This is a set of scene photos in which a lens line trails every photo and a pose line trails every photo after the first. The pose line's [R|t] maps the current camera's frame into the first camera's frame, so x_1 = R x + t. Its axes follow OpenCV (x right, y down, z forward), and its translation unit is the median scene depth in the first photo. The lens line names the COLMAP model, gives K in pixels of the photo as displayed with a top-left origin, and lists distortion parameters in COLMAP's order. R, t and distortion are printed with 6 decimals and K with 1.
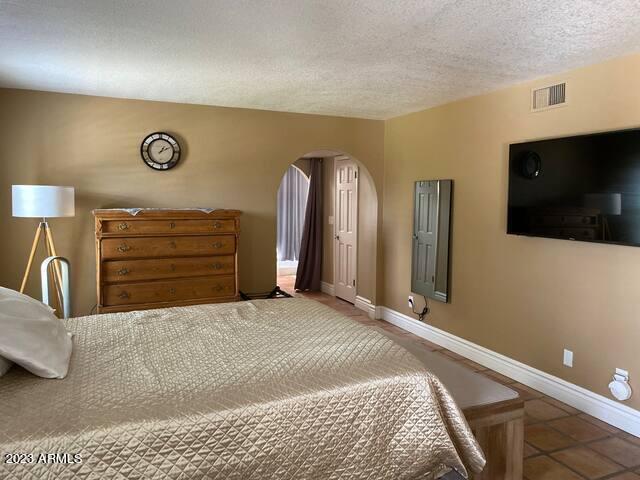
lens RADIAL K [[487.6, 0, 318.5], [0, 487.6, 236.3], [0, 0, 1]] dist [0.002792, -0.002250]
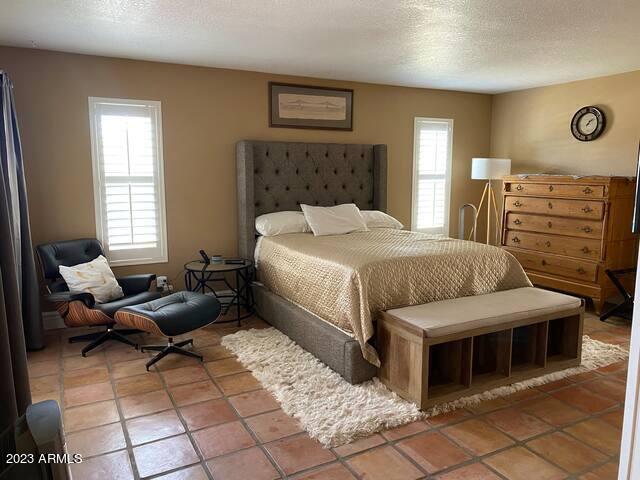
lens RADIAL K [[487.6, 0, 319.1], [0, 487.6, 241.9], [0, 0, 1]] dist [0.002792, -0.002250]
pose [[0.069422, 0.141590, -0.987488, 0.813745], [-0.083017, 0.987263, 0.135722, -0.008875], [0.994127, 0.072556, 0.080292, 0.341554]]
